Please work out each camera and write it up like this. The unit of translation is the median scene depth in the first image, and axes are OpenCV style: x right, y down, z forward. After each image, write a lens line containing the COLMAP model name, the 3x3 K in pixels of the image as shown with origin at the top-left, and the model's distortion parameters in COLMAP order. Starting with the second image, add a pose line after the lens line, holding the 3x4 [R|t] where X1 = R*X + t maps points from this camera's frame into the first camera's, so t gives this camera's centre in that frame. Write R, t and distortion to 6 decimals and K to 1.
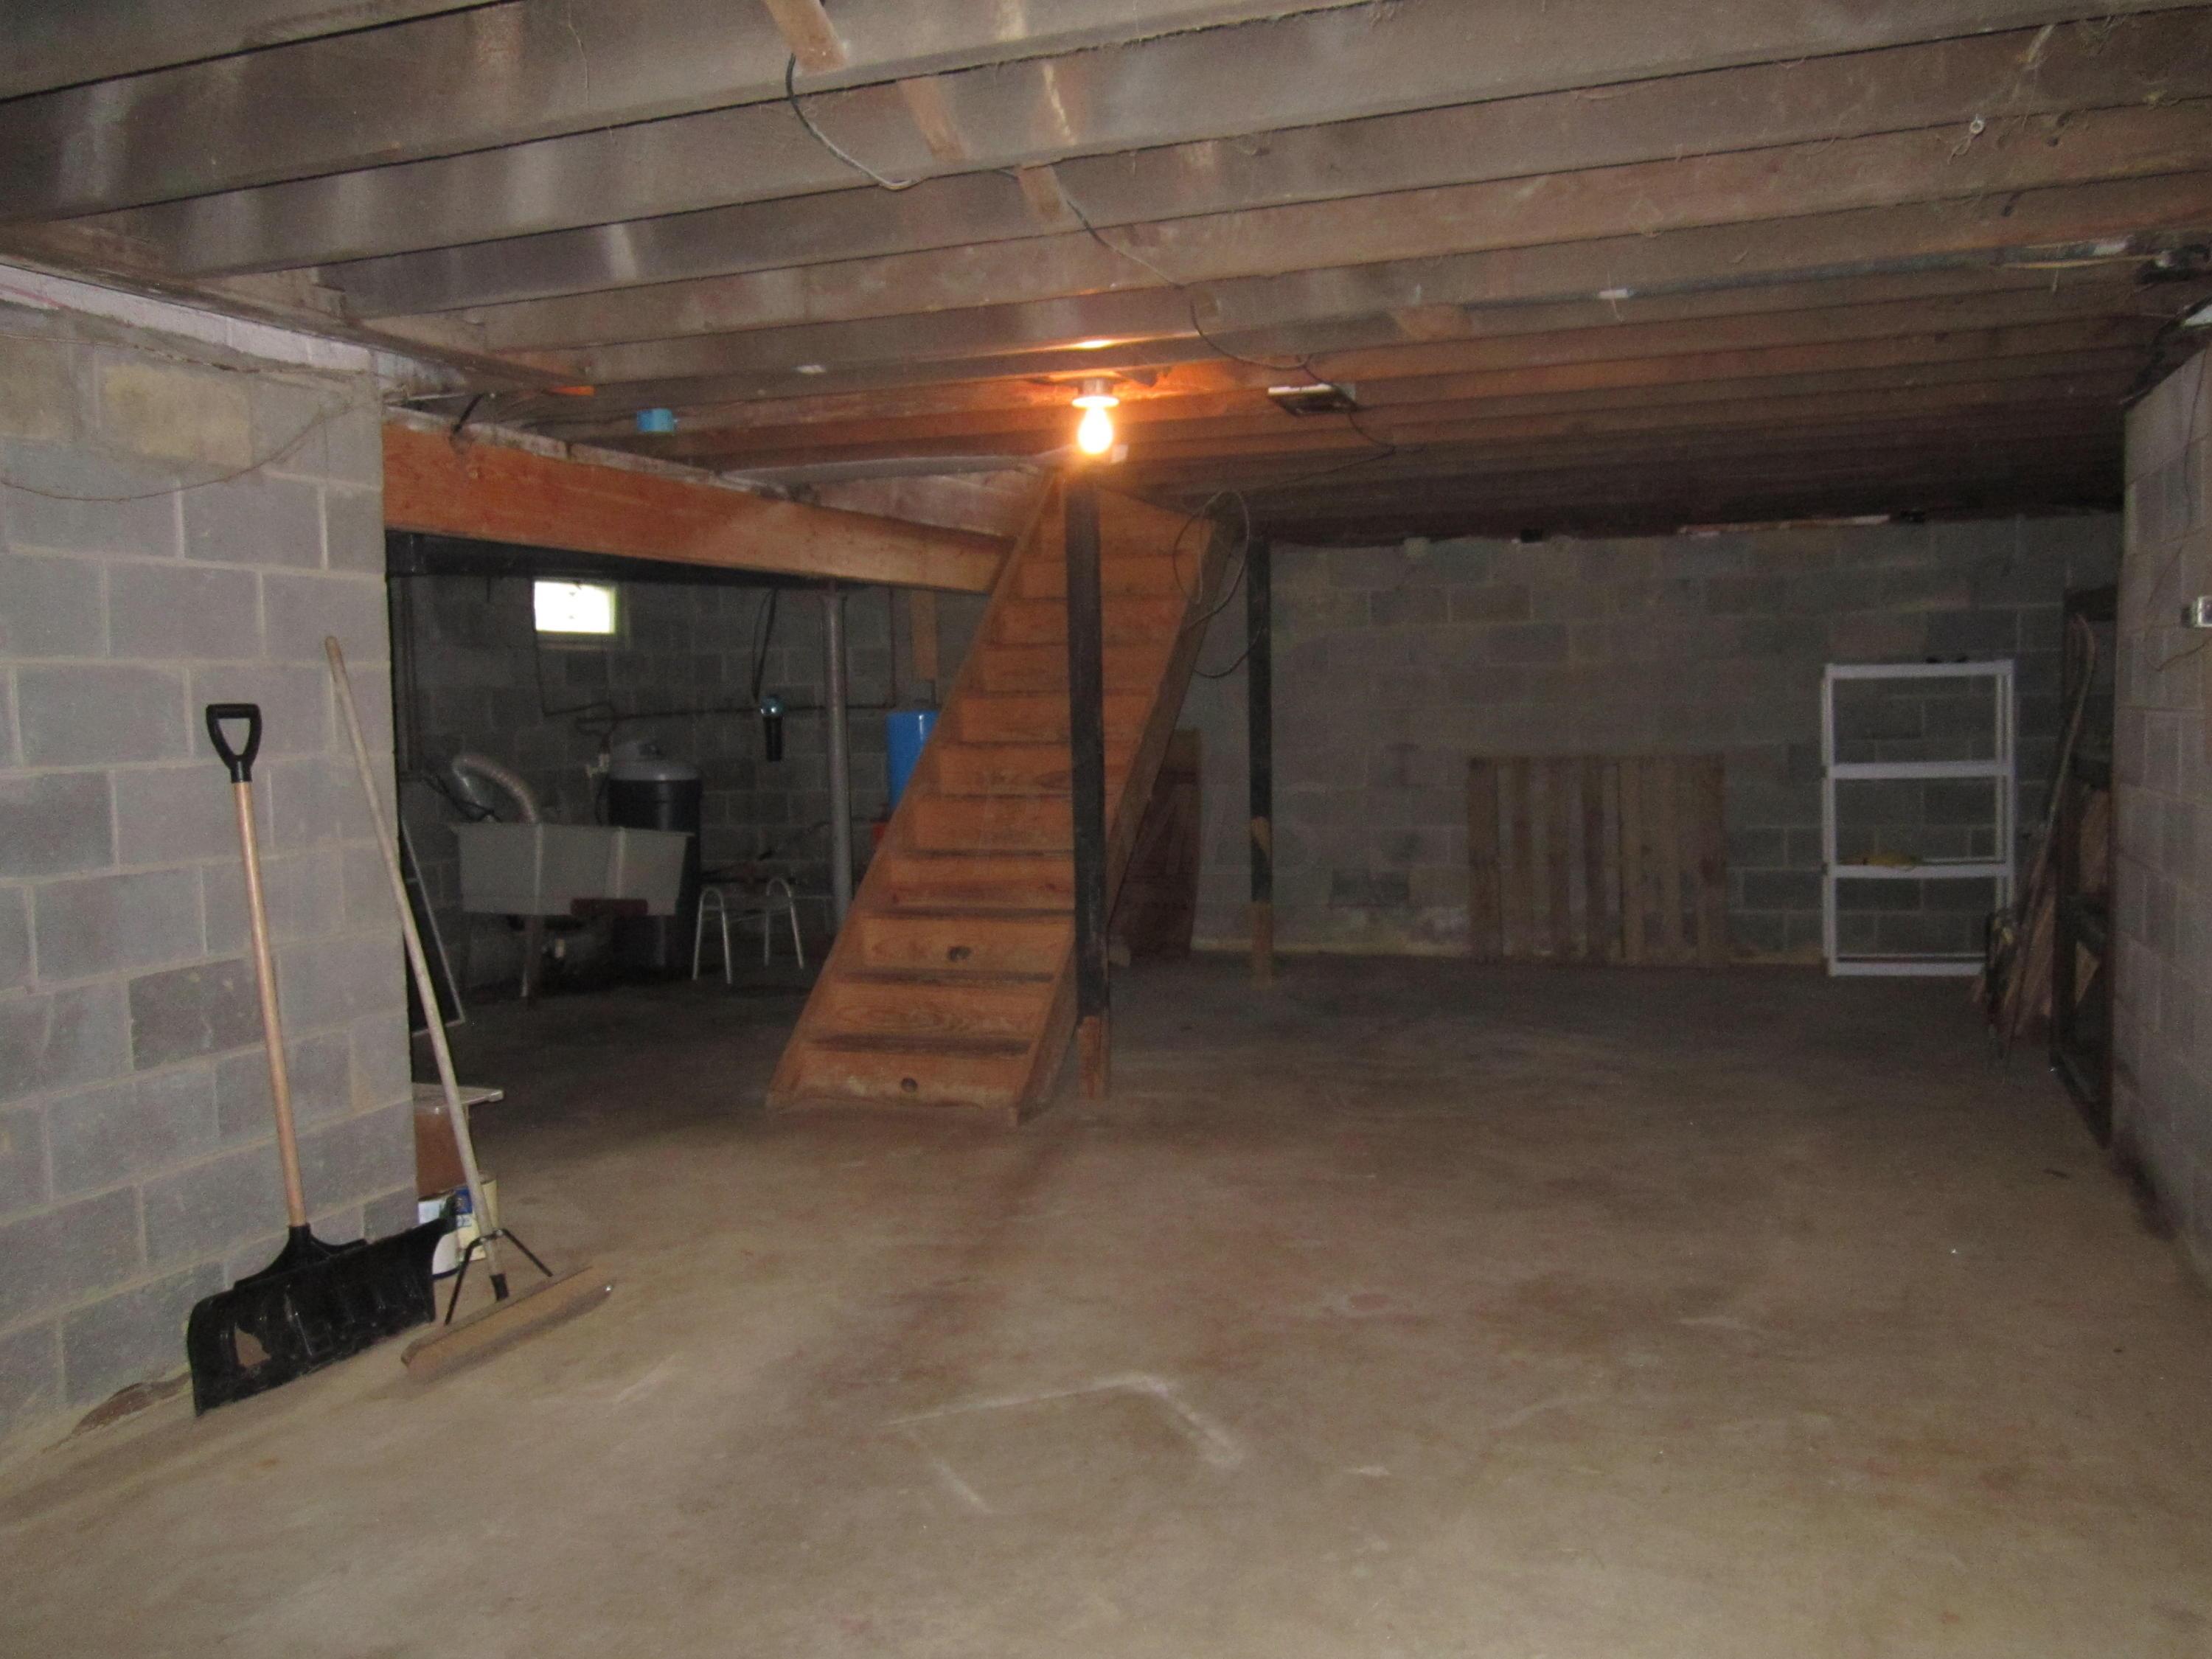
lens RADIAL K [[1795.6, 0, 1108.1], [0, 1795.6, 829.6], [0, 0, 1]] dist [-0.049410, 0.003953]
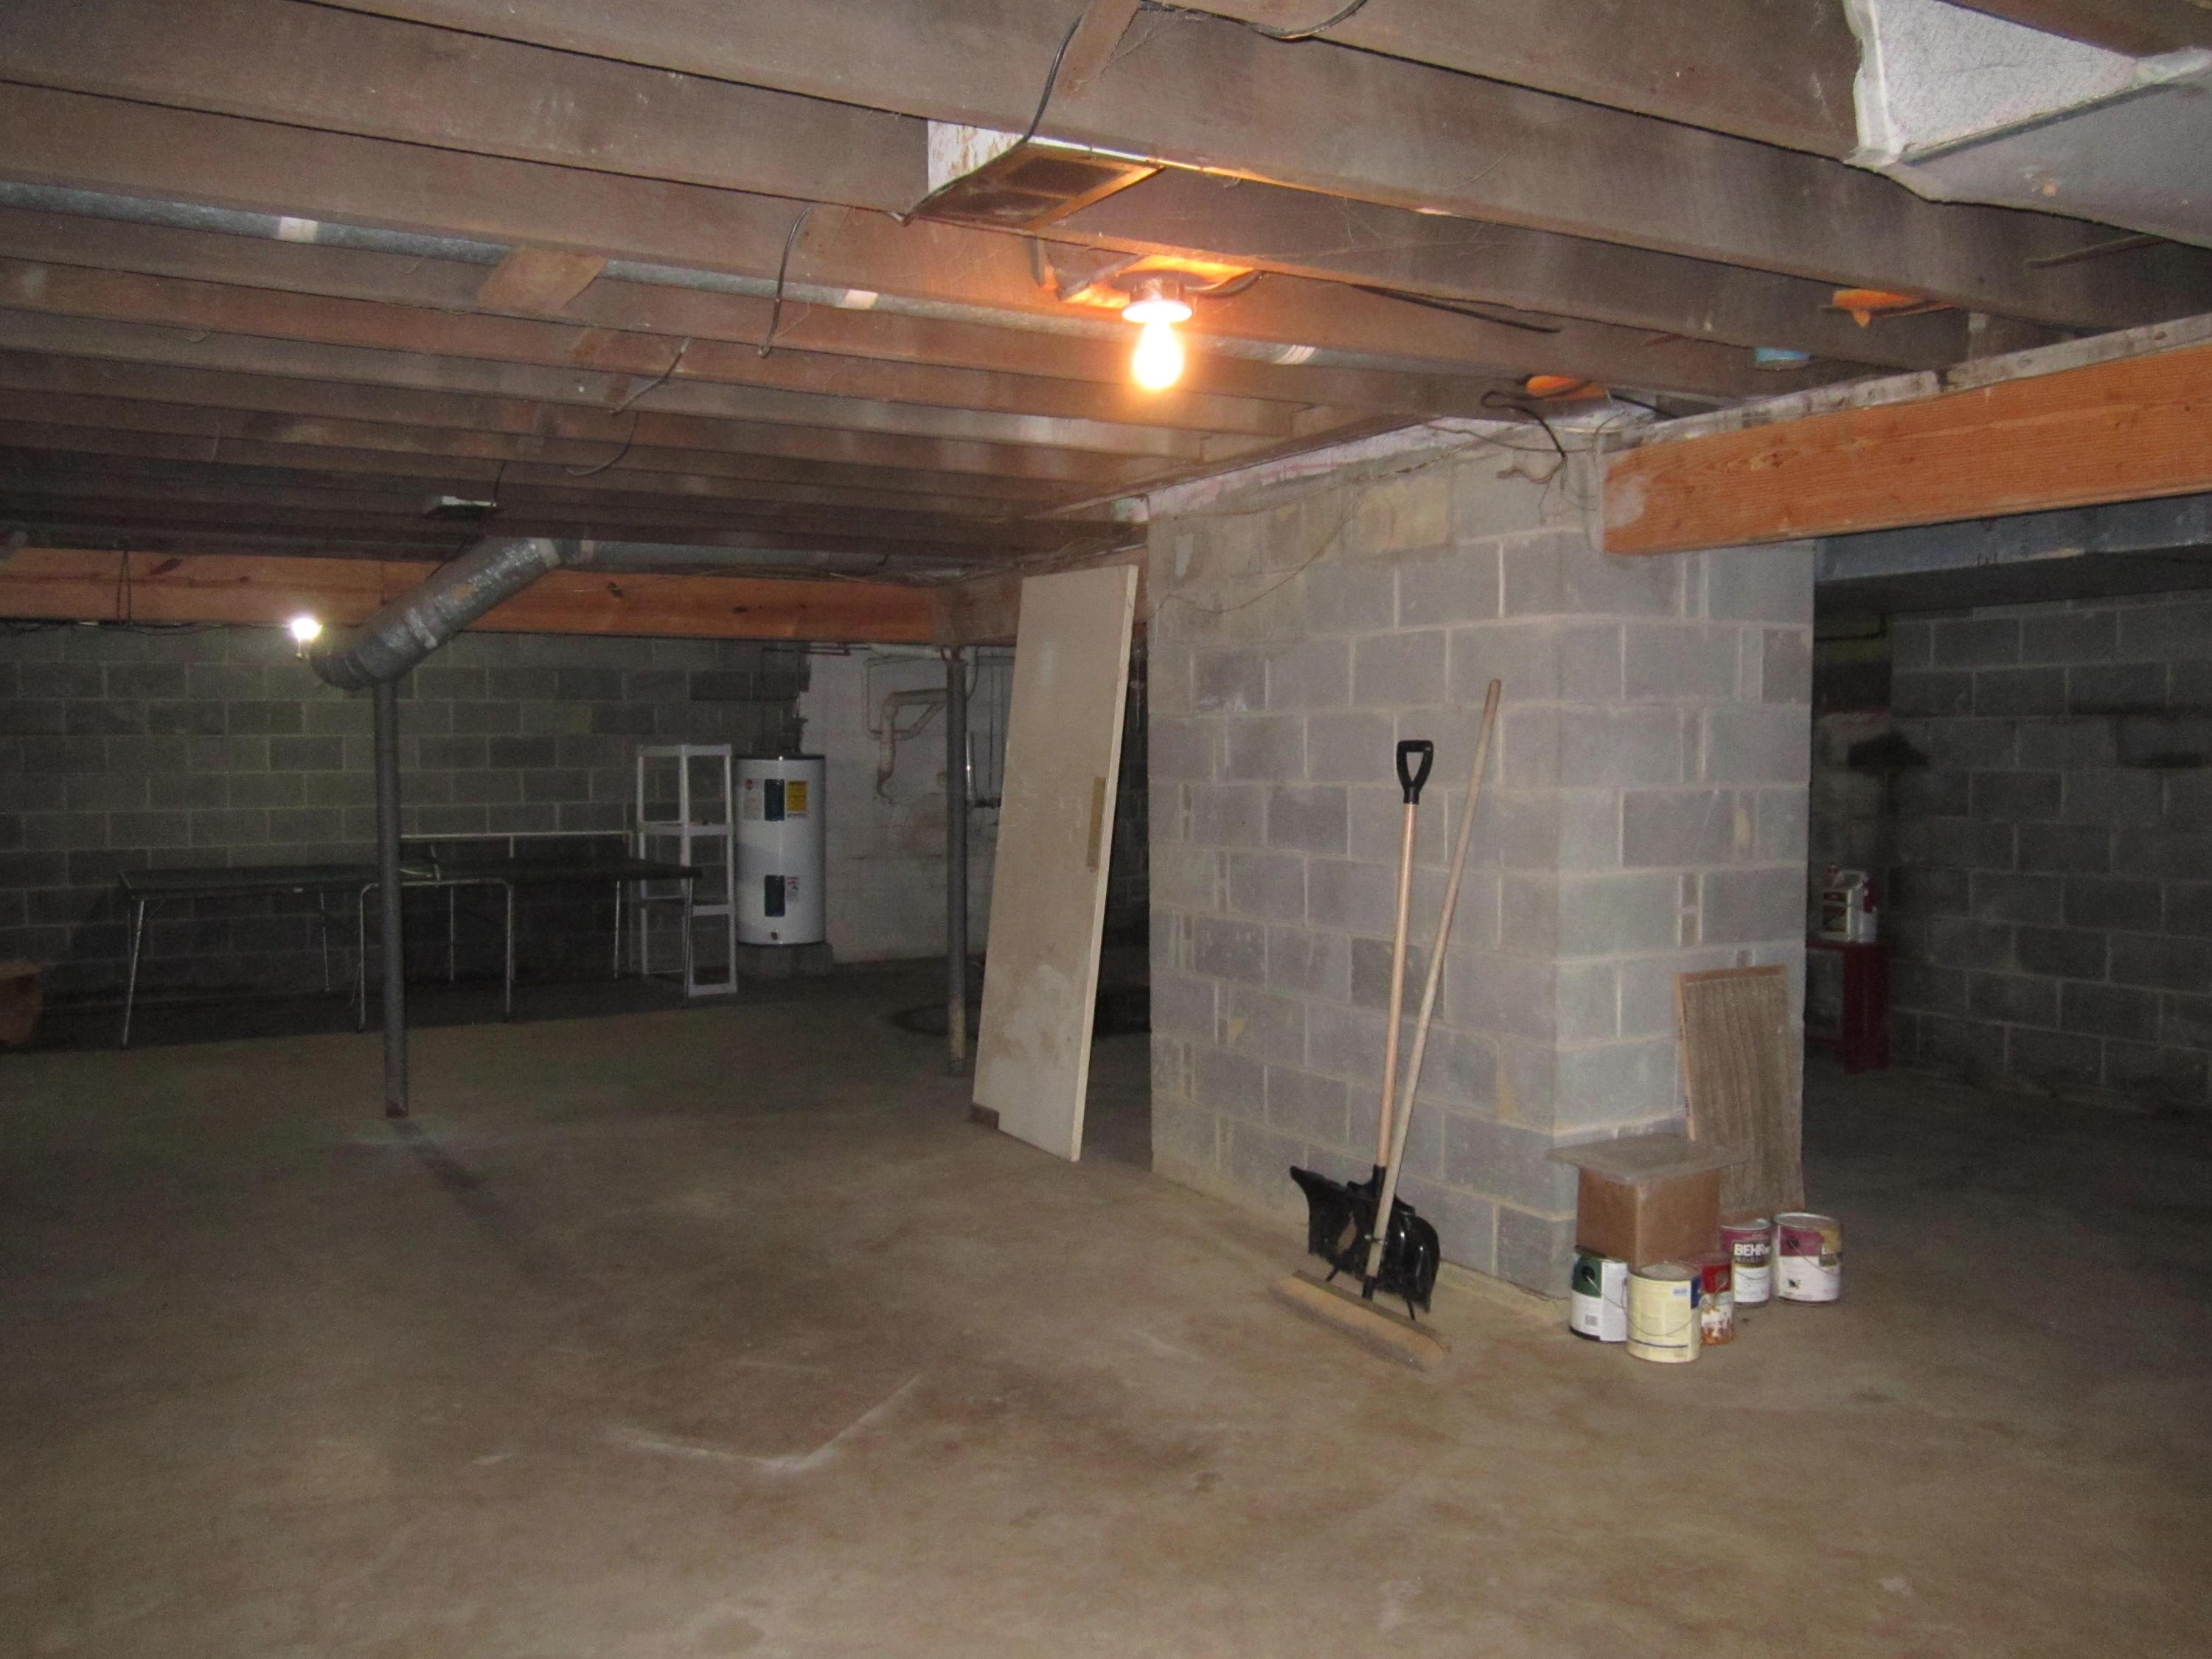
lens RADIAL K [[1795.6, 0, 1108.1], [0, 1795.6, 829.6], [0, 0, 1]] dist [-0.049410, 0.003953]
pose [[-0.646599, 0.059639, -0.760495, 0.609523], [-0.037593, 0.993237, 0.109854, -0.140490], [0.761903, 0.099621, -0.639983, 1.668278]]
